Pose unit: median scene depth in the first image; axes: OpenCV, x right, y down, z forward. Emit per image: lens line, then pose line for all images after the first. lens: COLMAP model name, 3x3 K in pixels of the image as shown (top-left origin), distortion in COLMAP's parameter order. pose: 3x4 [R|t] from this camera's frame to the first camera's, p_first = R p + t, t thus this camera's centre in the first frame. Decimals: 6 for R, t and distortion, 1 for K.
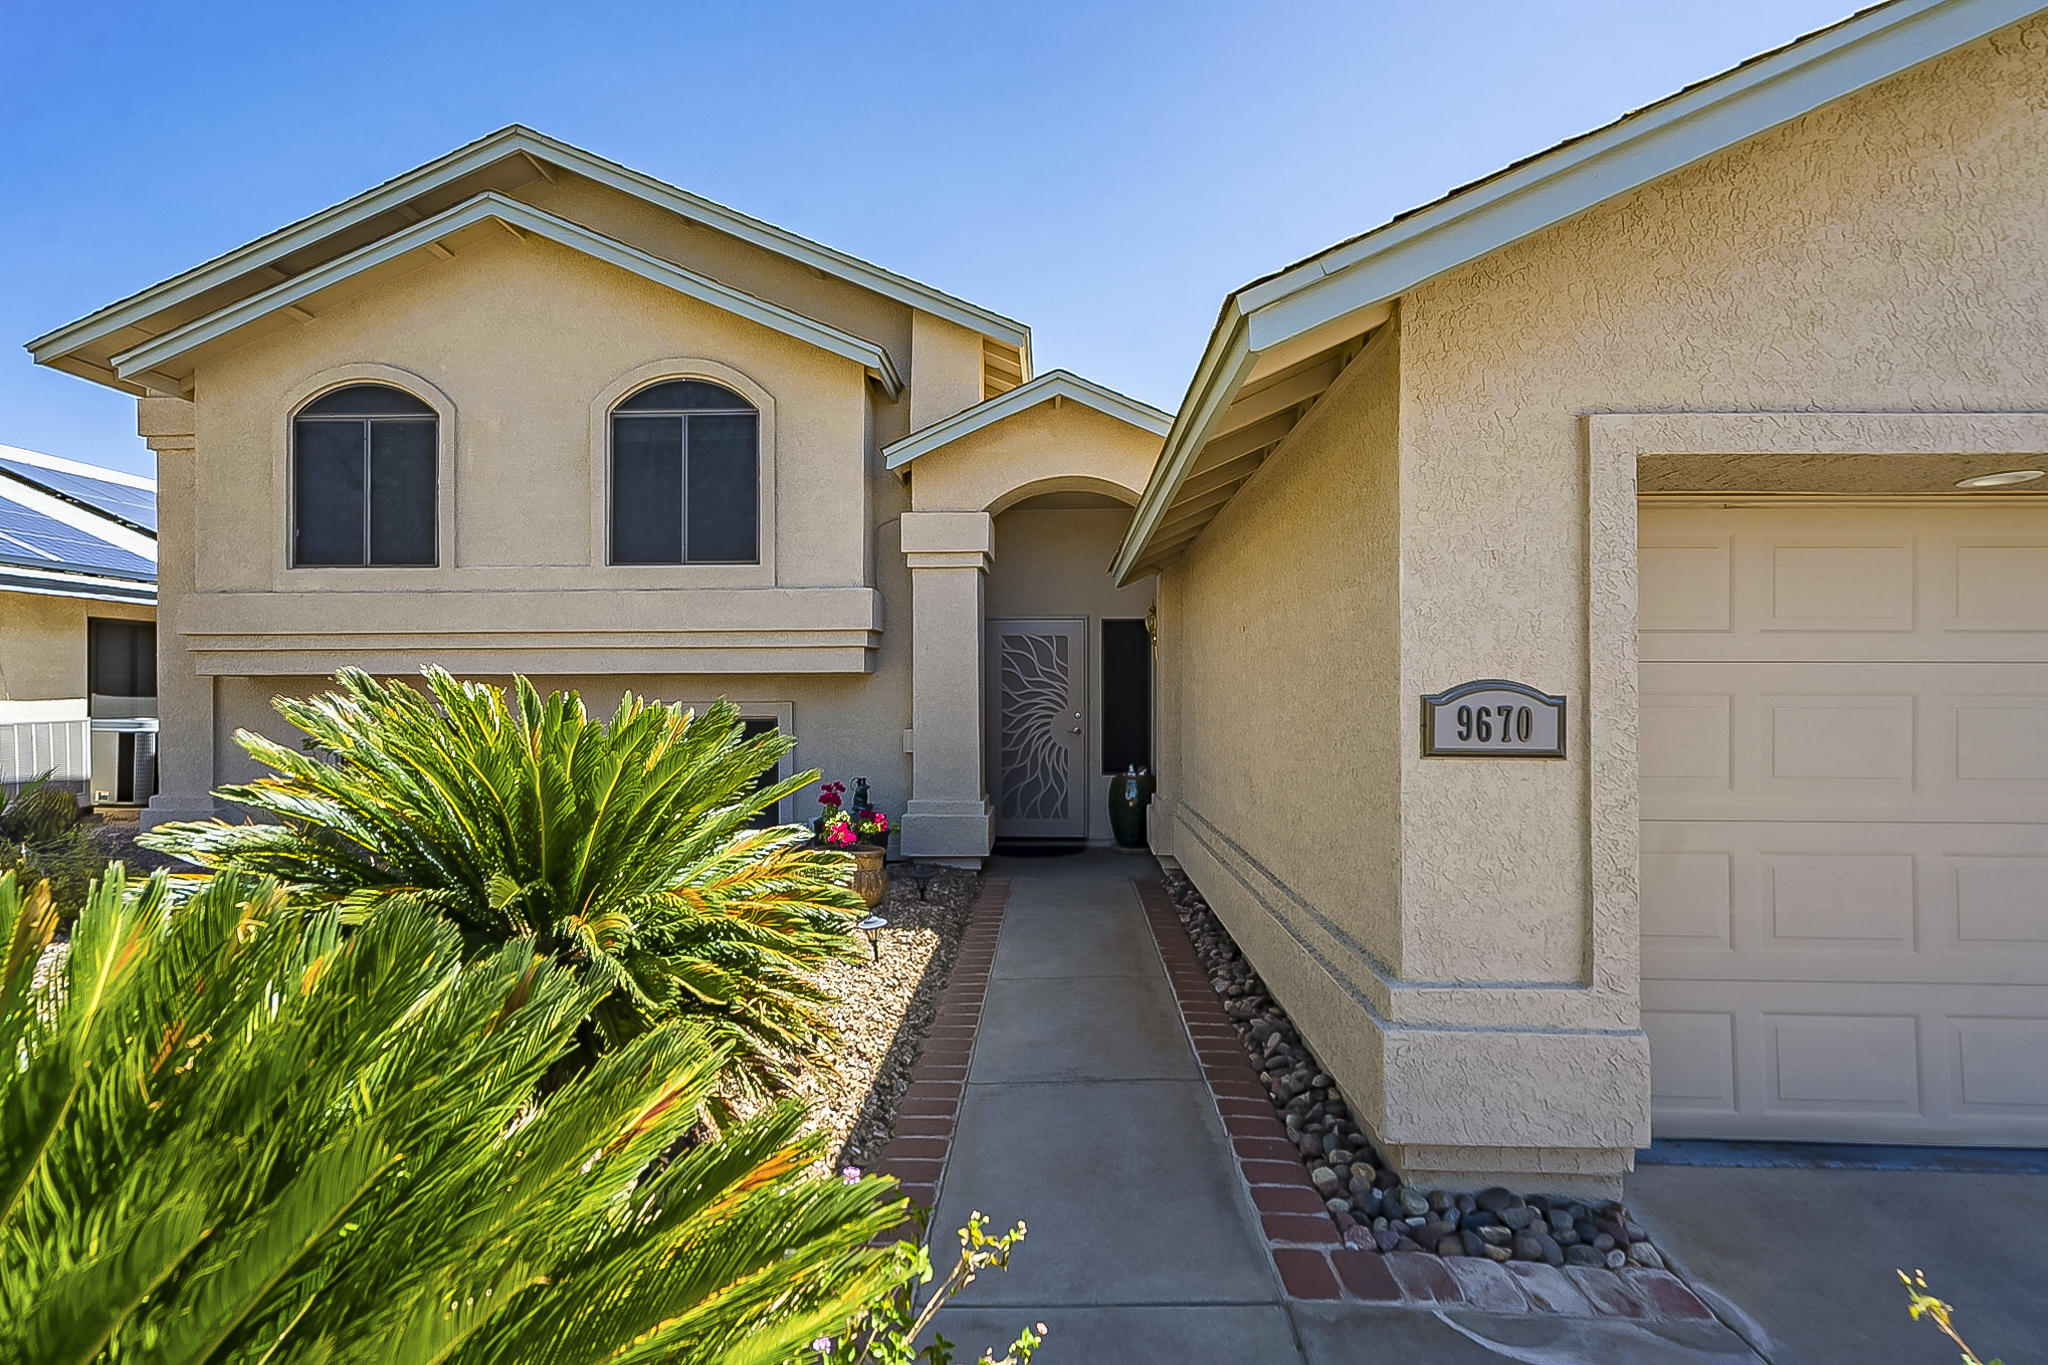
lens RADIAL K [[945.0, 0, 1022.4], [0, 945.0, 687.7], [0, 0, 1]] dist [0.005310, -0.002351]
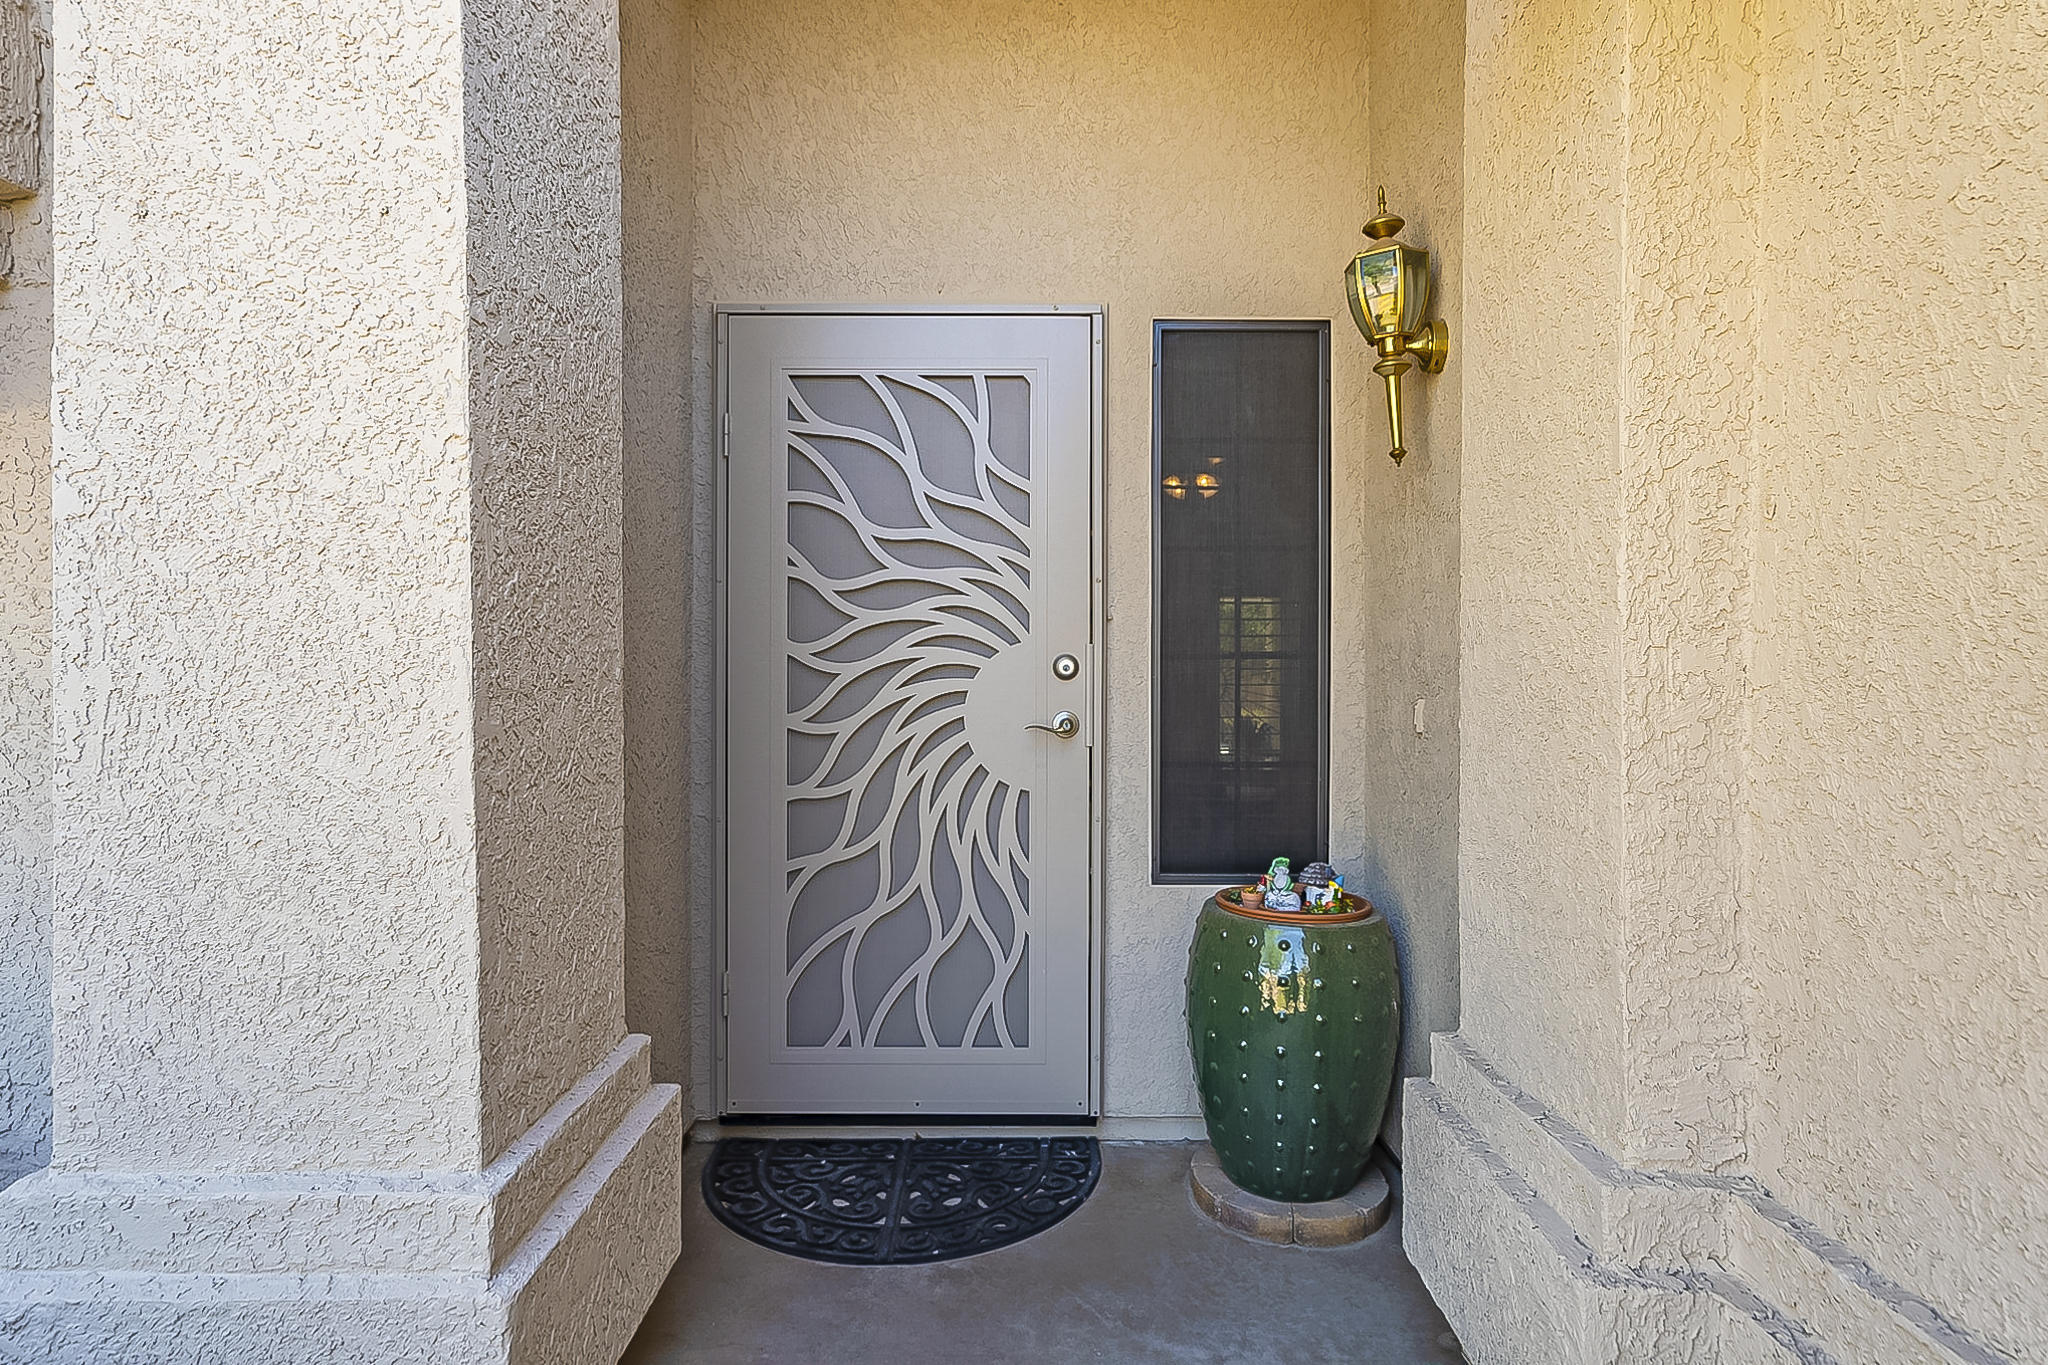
lens RADIAL K [[1120.1, 0, 1023.6], [0, 1120.1, 678.5], [0, 0, 1]] dist [0.000078, 0.000003]
pose [[0.998869, -0.000277, 0.047554, 0.030838], [-0.000291, 0.999929, 0.011924, 0.029079], [-0.047554, -0.011925, 0.998798, 0.677663]]
